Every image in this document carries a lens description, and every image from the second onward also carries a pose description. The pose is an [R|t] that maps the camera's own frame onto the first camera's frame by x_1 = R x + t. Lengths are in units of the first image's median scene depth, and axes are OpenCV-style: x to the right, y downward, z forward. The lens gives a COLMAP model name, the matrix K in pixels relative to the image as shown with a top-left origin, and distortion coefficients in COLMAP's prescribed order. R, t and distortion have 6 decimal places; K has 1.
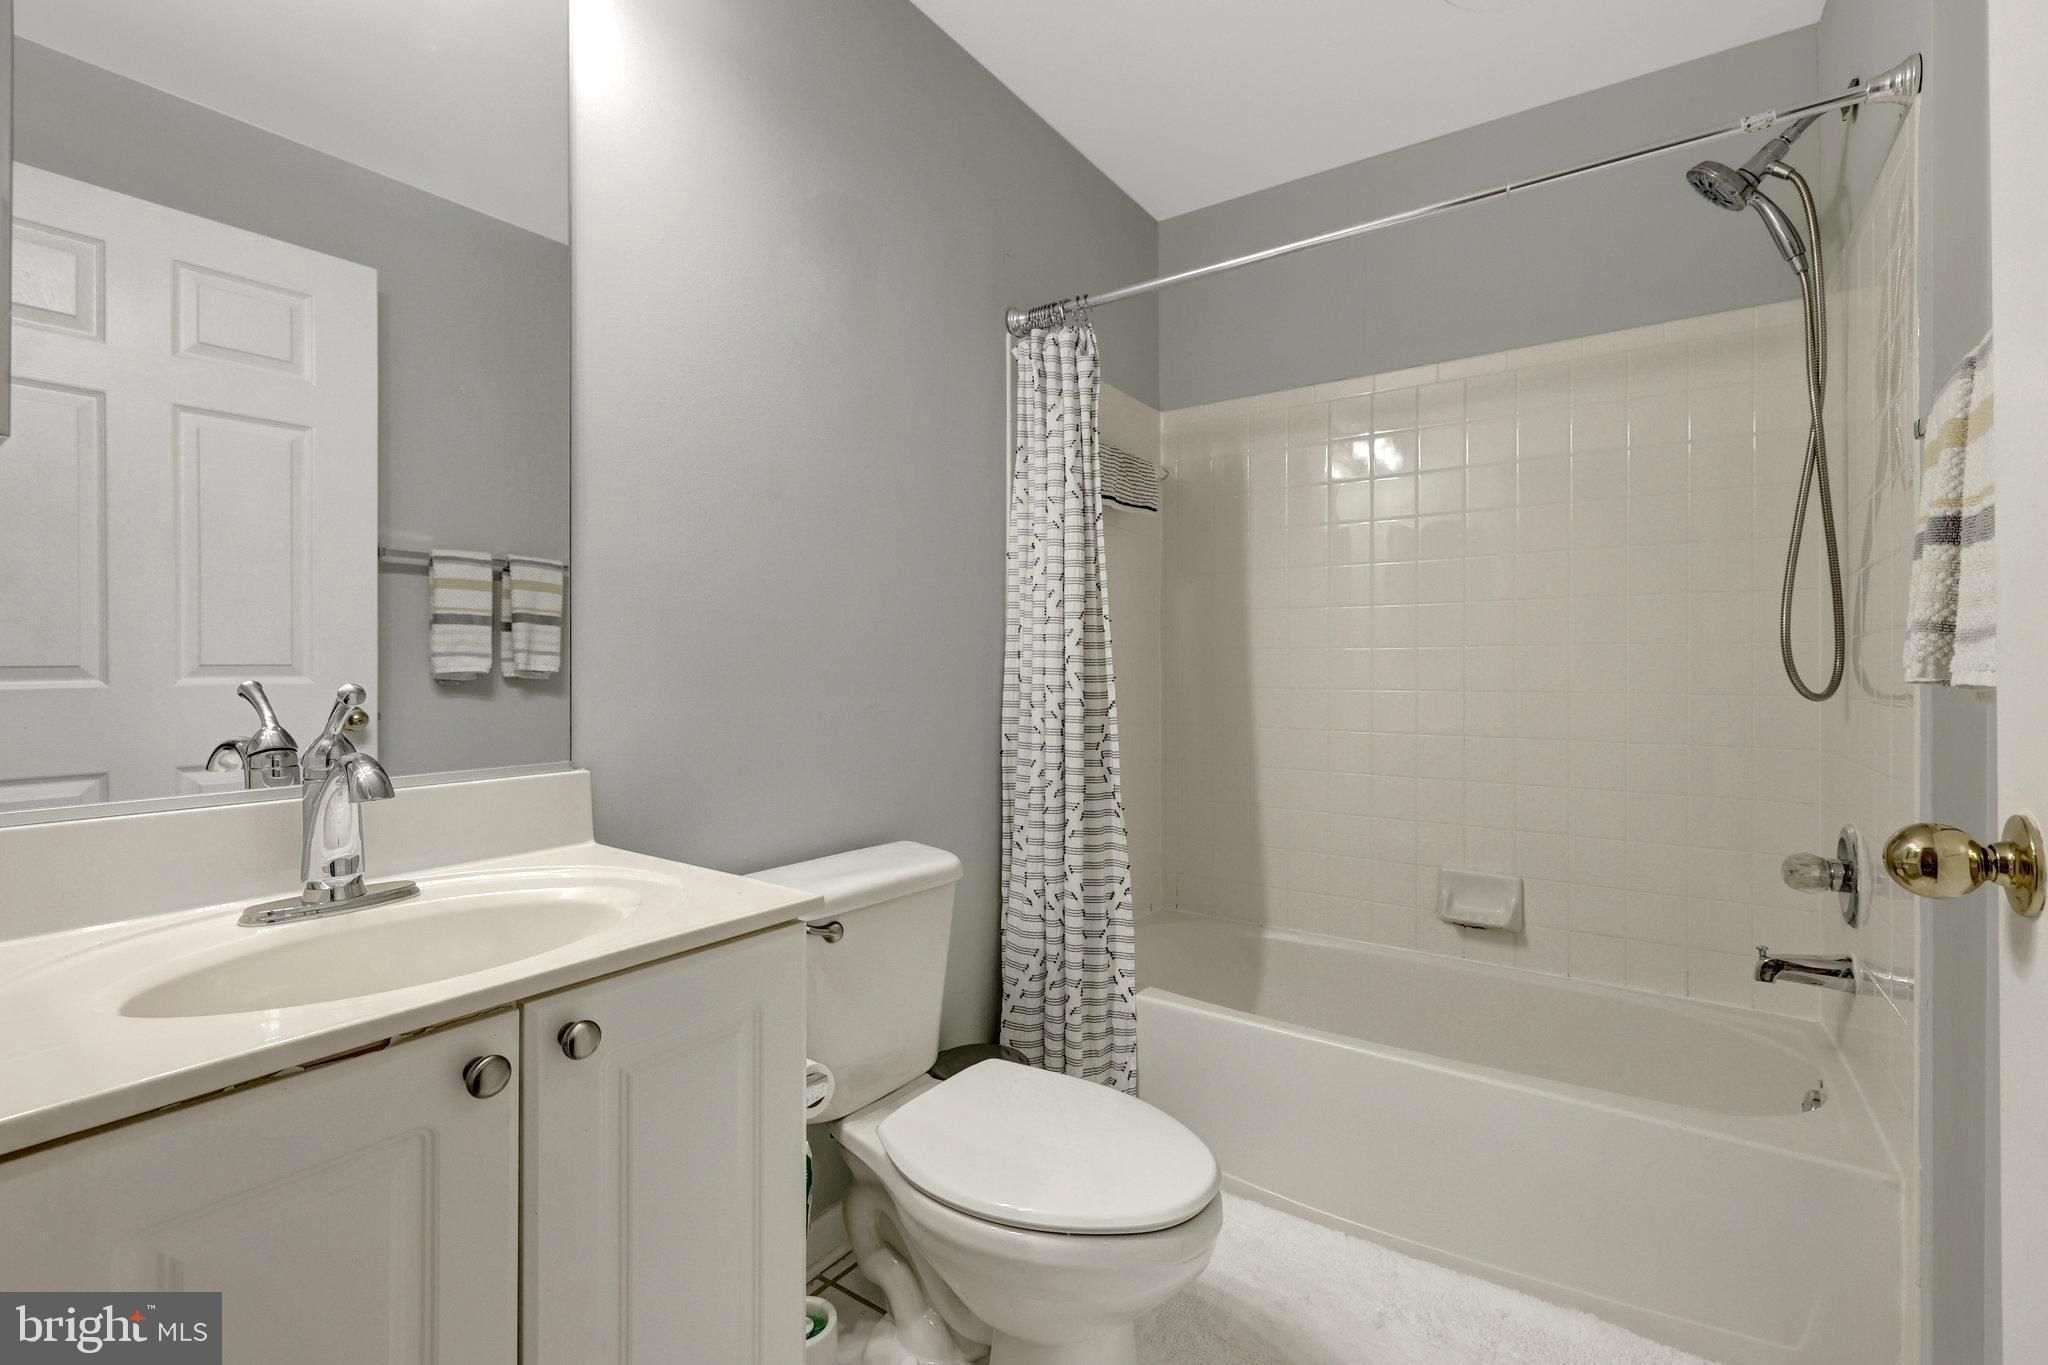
lens RADIAL K [[925.5, 0, 1026.2], [0, 925.5, 661.6], [0, 0, 1]] dist [0.004931, -0.000002]
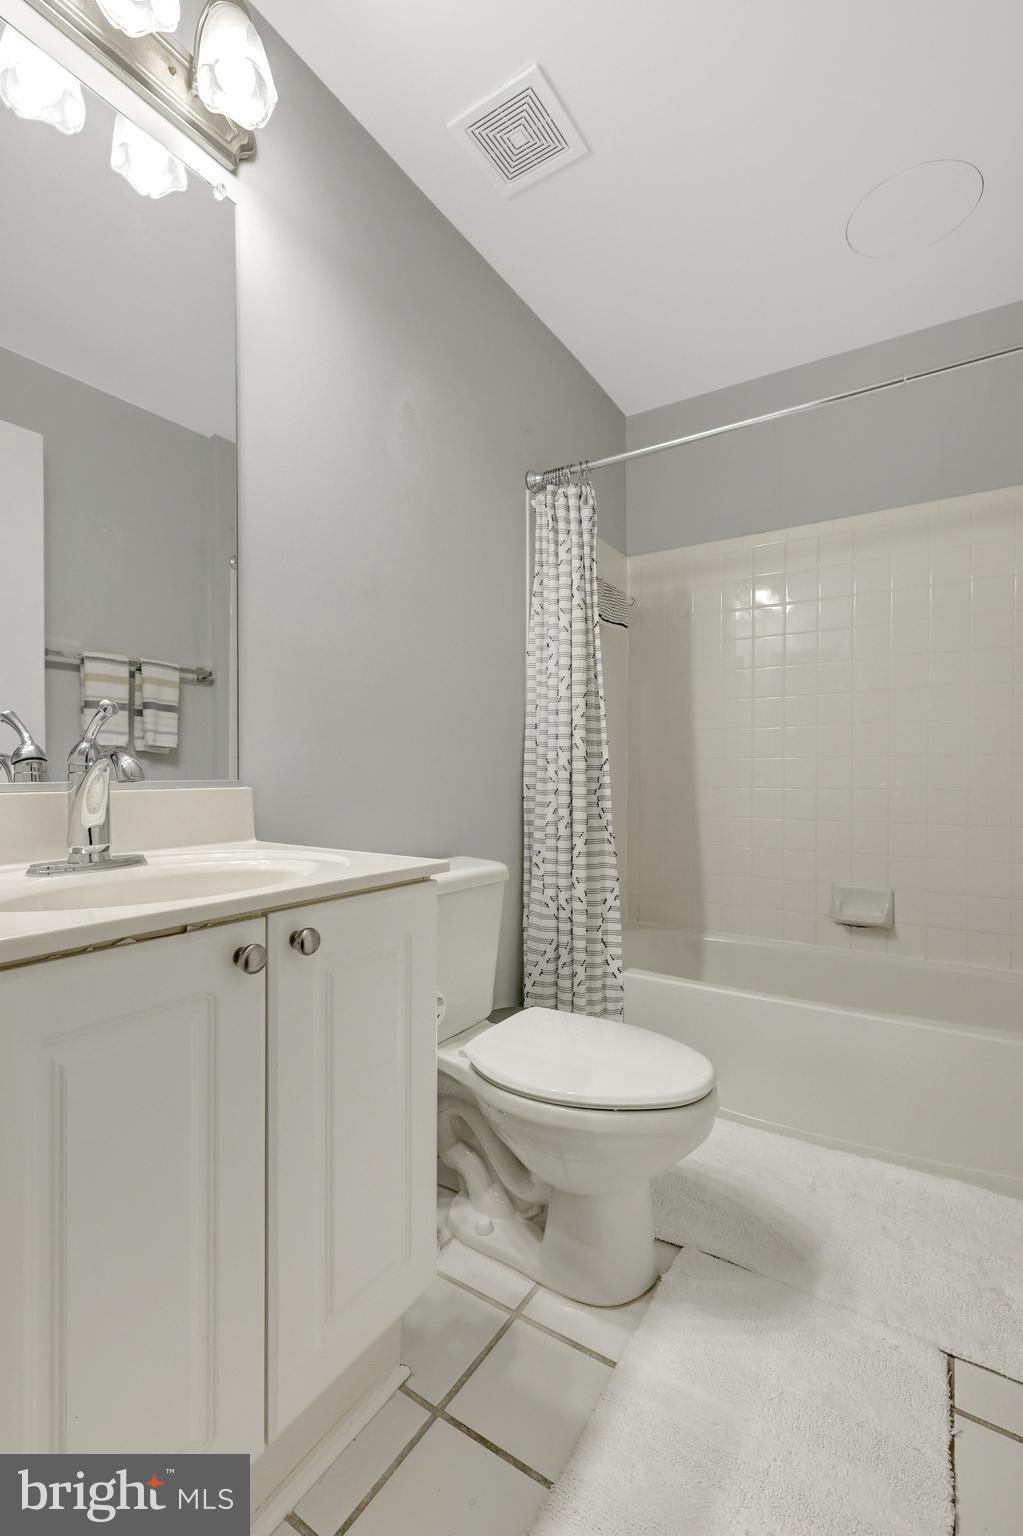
lens RADIAL K [[694.1, 0, 506.1], [0, 694.1, 784.3], [0, 0, 1]] dist [0.004931, -0.000002]
pose [[0.999092, -0.000589, 0.042612, -0.098164], [0.000260, 0.999970, 0.007726, 0.072148], [-0.042616, -0.007708, 0.999062, -0.019963]]
